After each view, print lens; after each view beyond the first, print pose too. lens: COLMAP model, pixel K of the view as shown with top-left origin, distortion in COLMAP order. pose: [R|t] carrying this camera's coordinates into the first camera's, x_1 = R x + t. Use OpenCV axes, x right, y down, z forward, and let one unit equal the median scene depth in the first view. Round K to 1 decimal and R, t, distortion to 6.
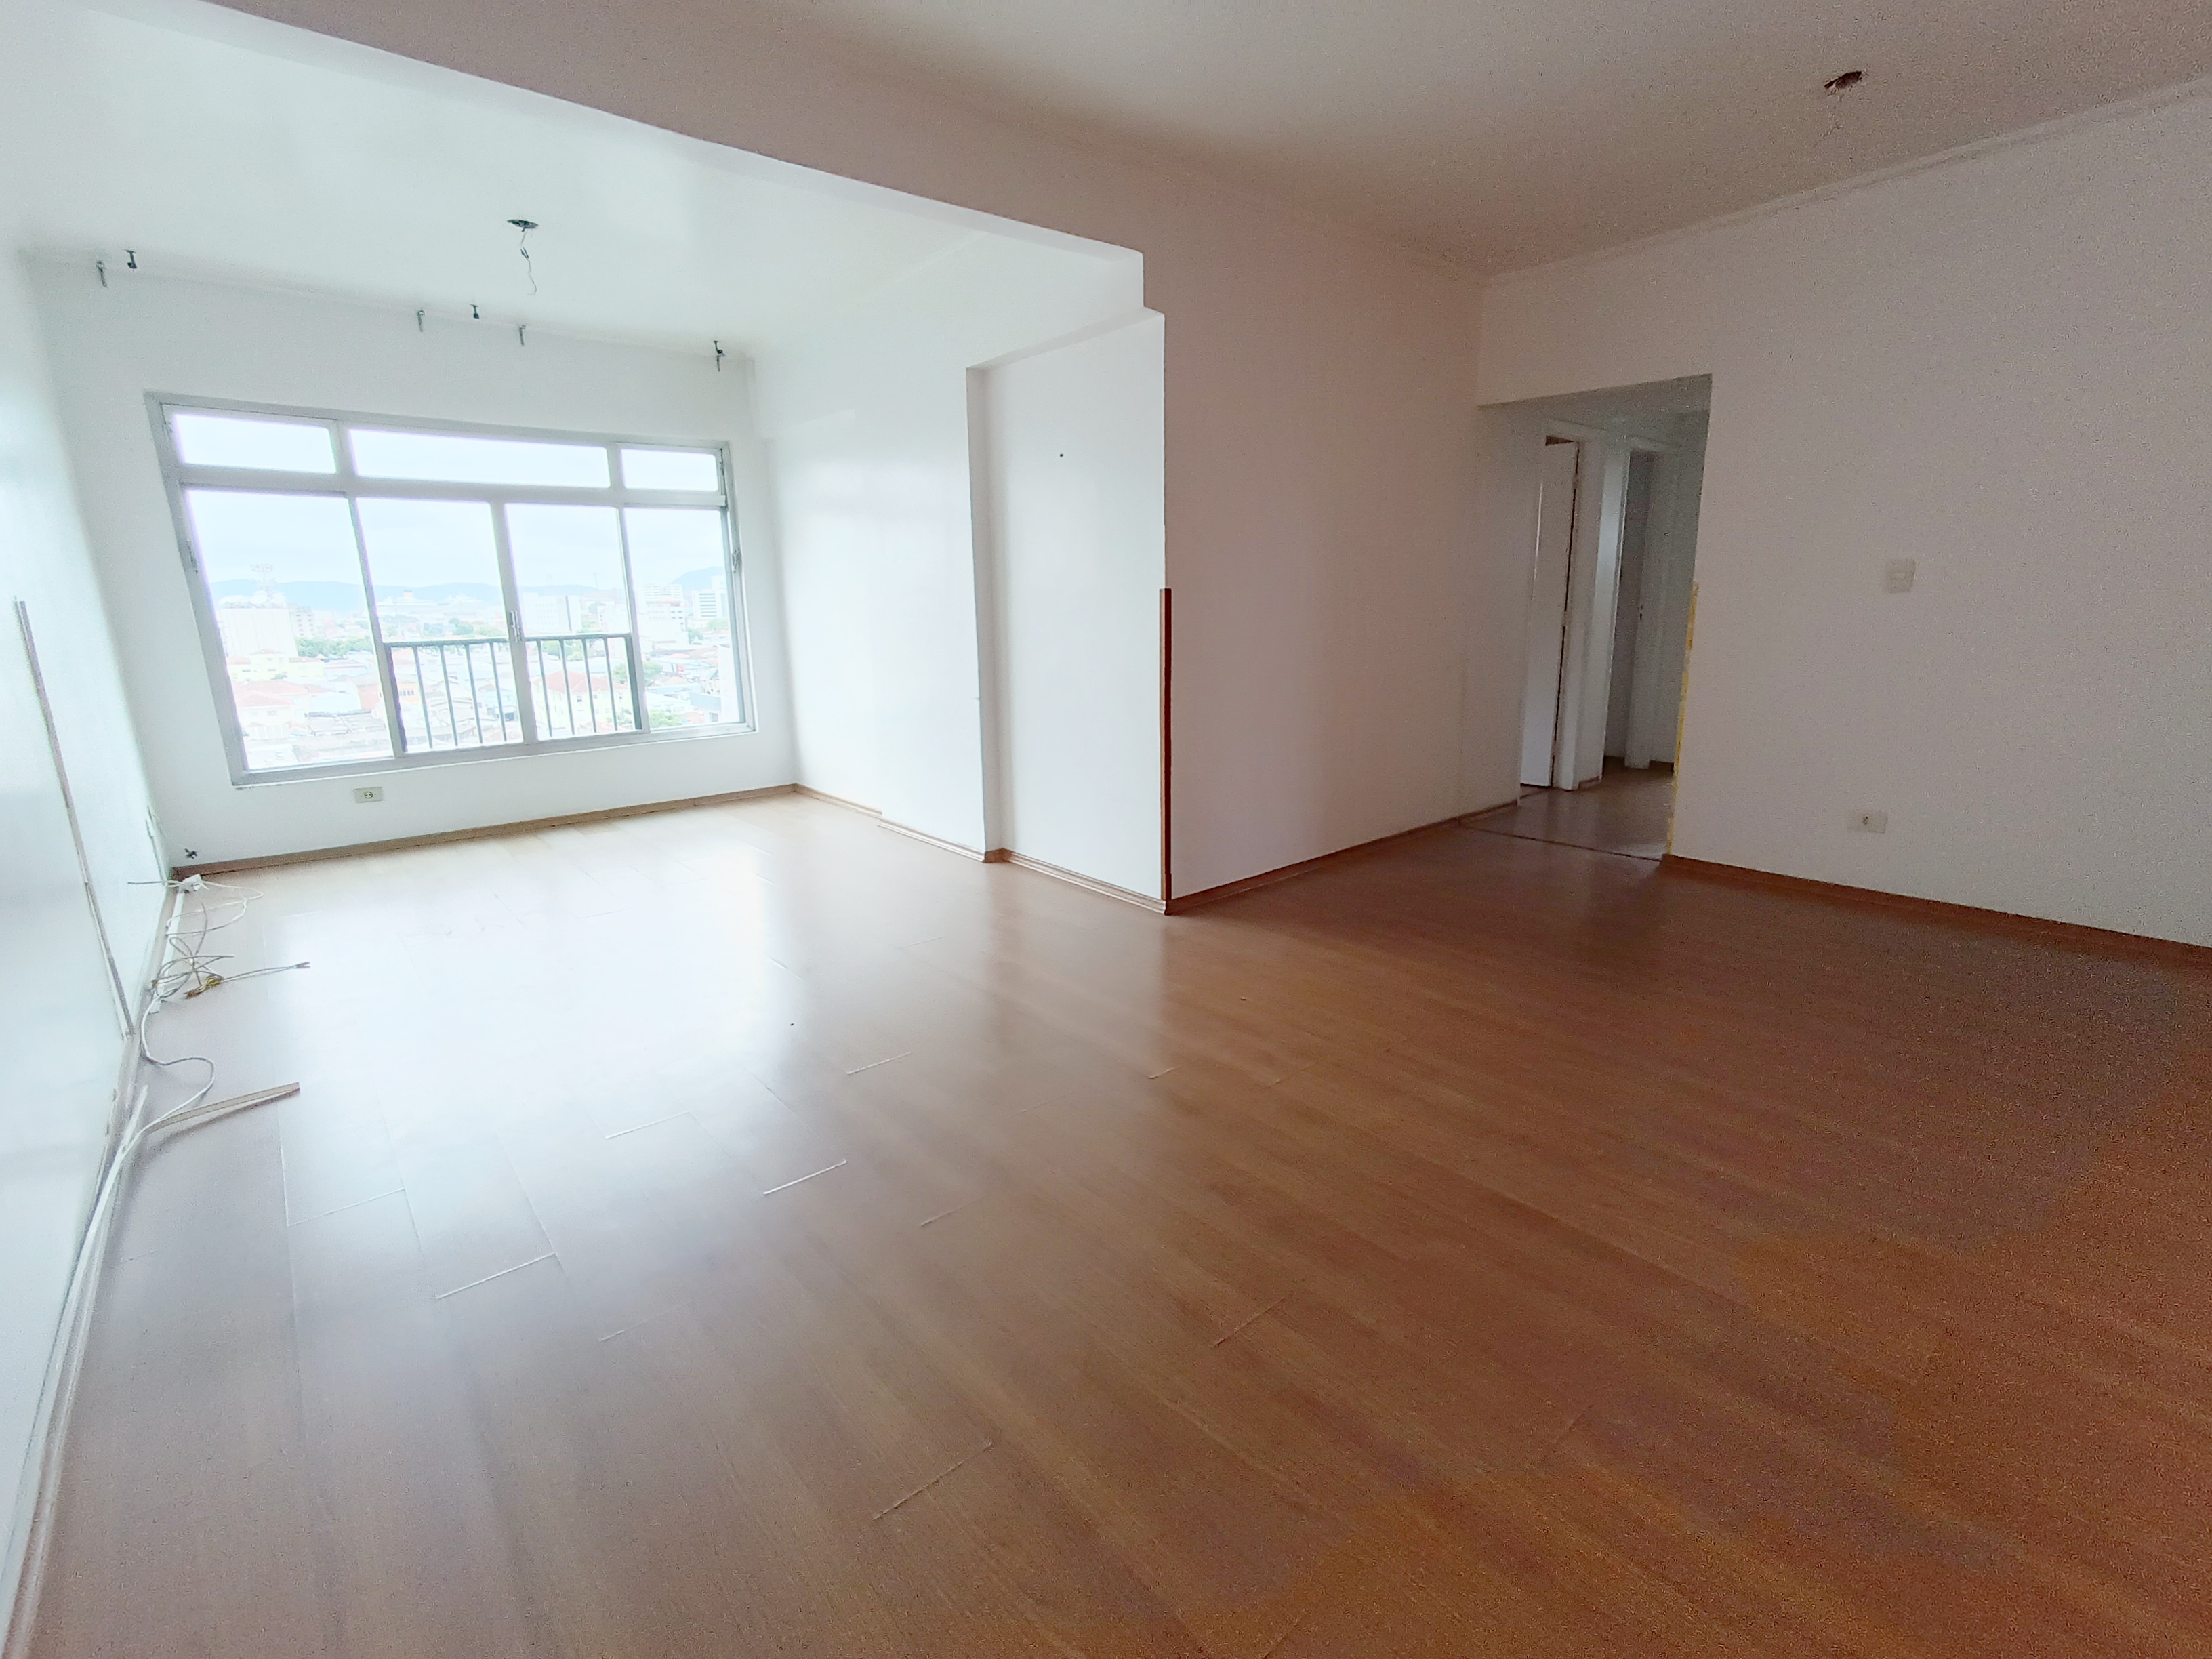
lens RADIAL K [[1007.7, 0, 1121.3], [0, 1007.7, 821.9], [0, 0, 1]] dist [-0.031365, 0.030880]
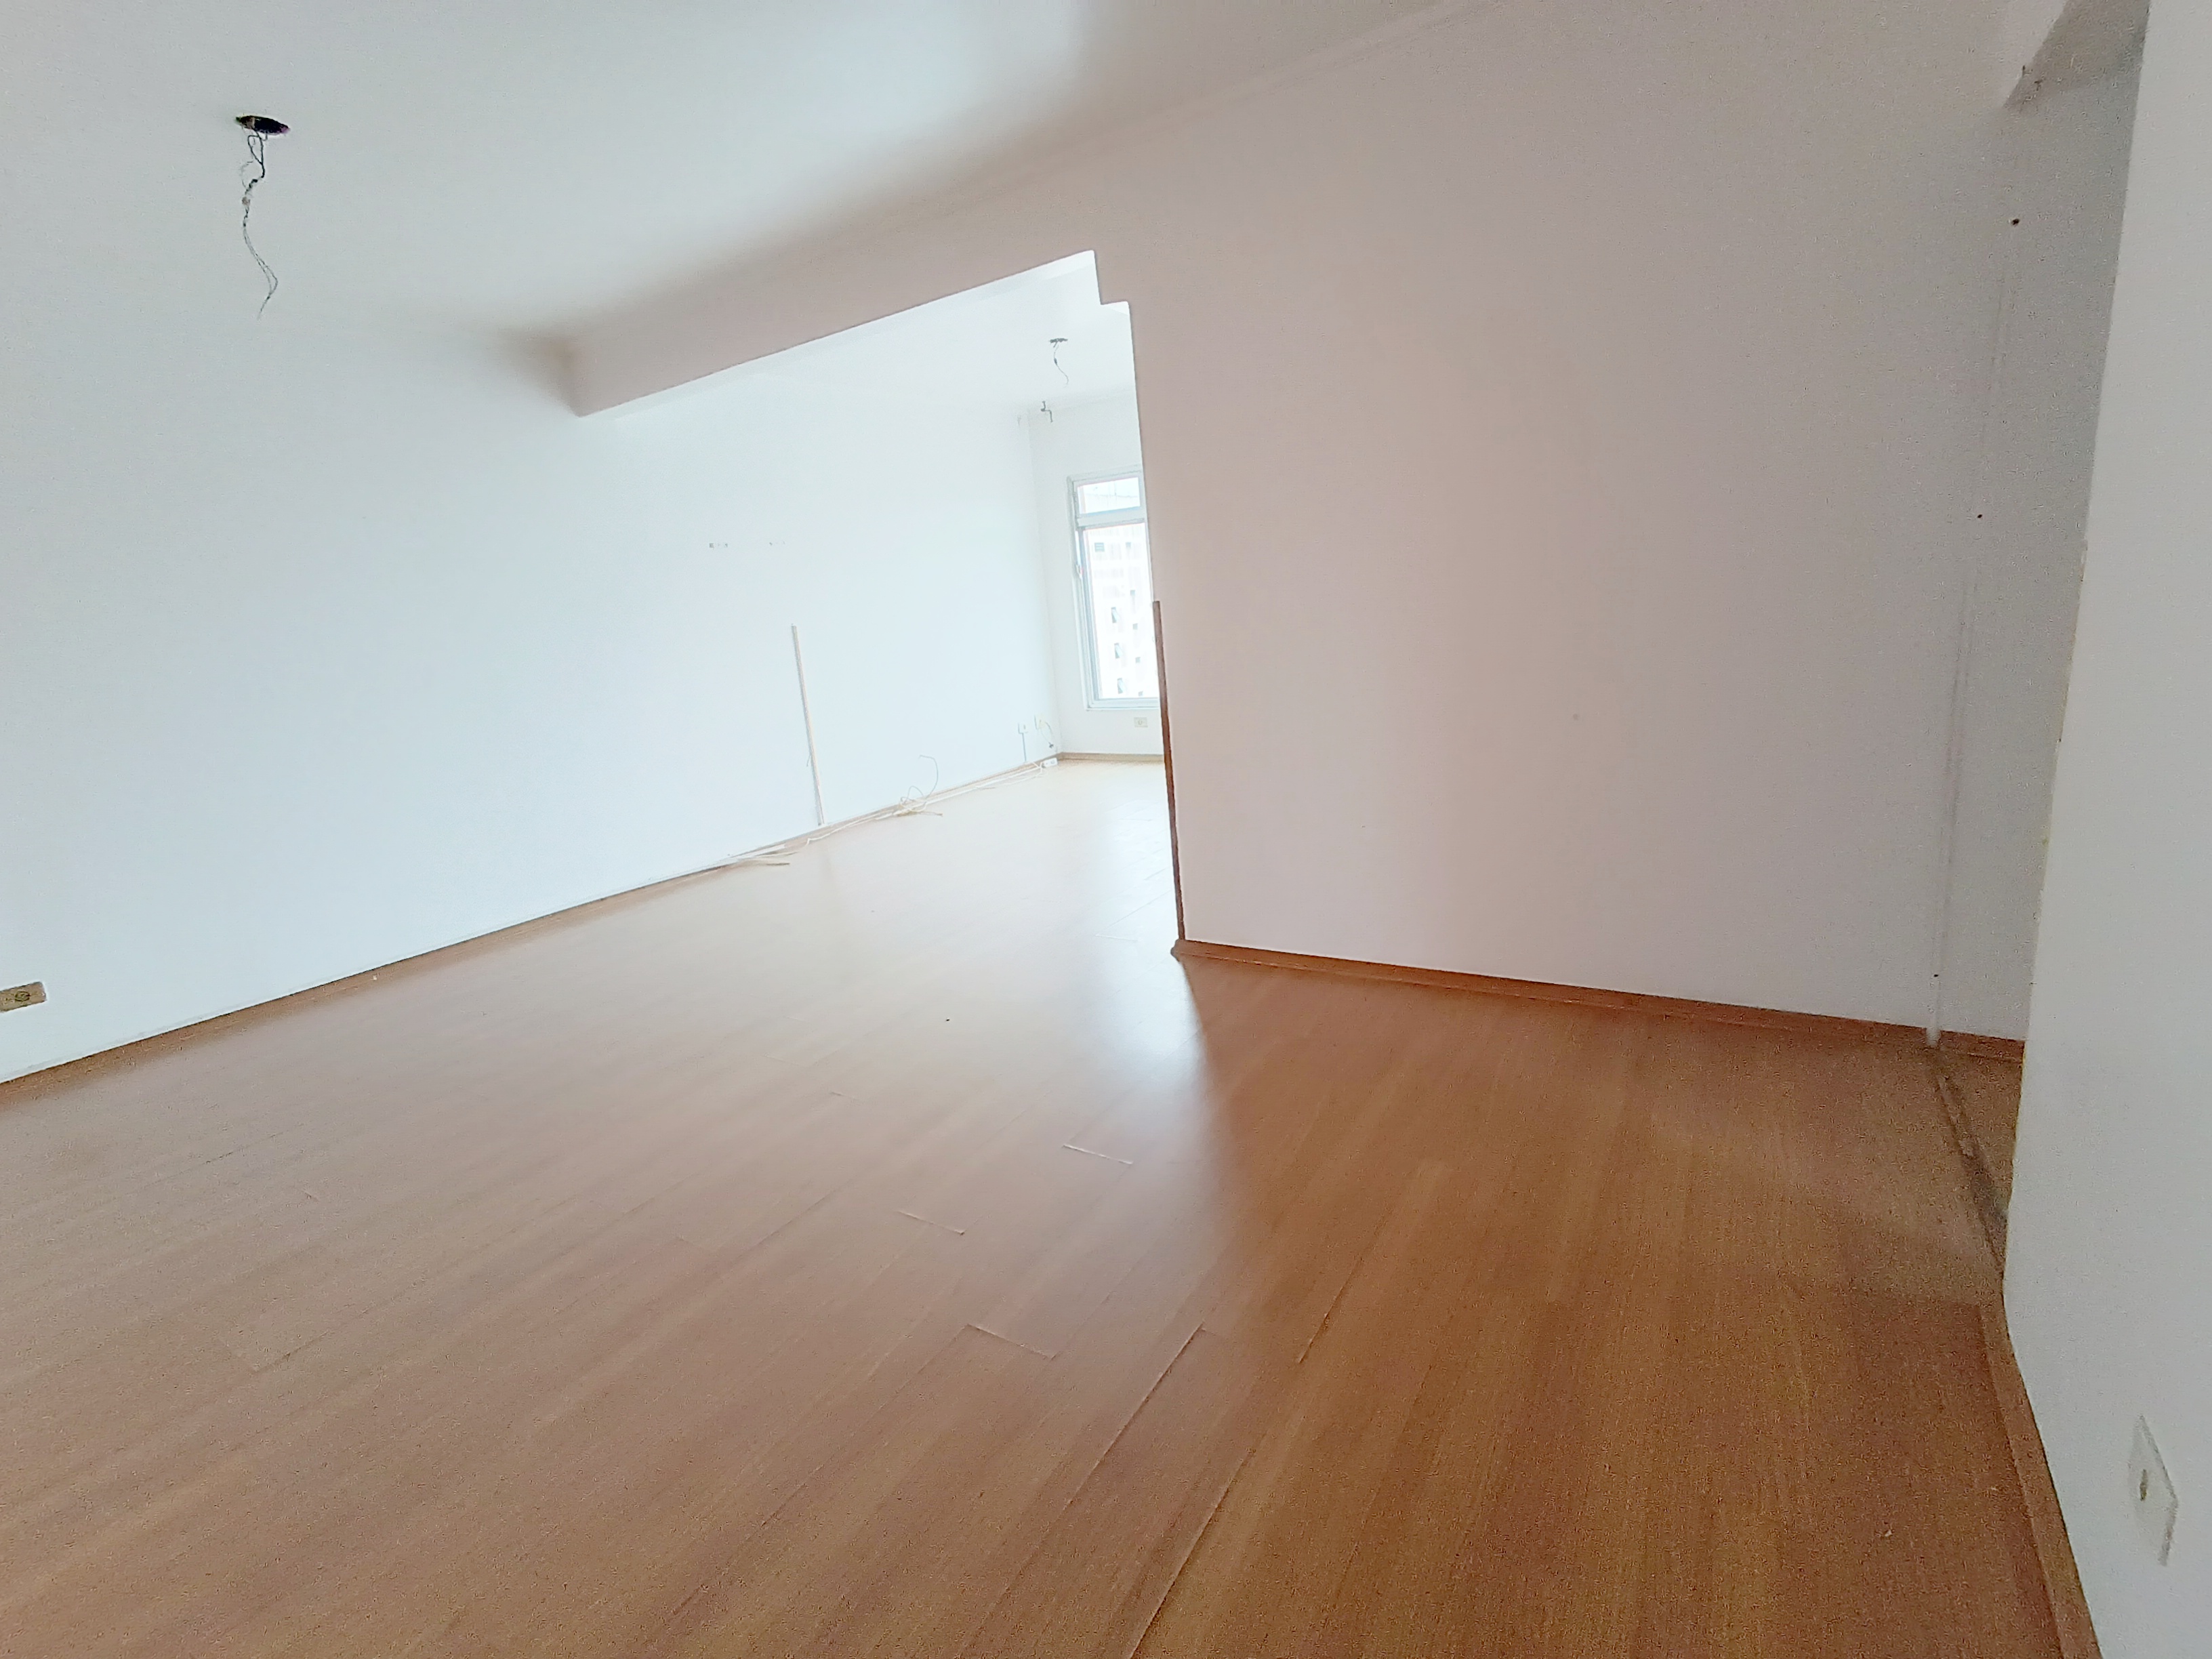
lens RADIAL K [[1007.7, 0, 1121.3], [0, 1007.7, 821.9], [0, 0, 1]] dist [-0.031365, 0.030880]
pose [[0.292205, 0.205682, -0.933976, 0.789840], [-0.129890, 0.976085, 0.174317, -0.163034], [0.947494, 0.070378, 0.311933, 0.594229]]
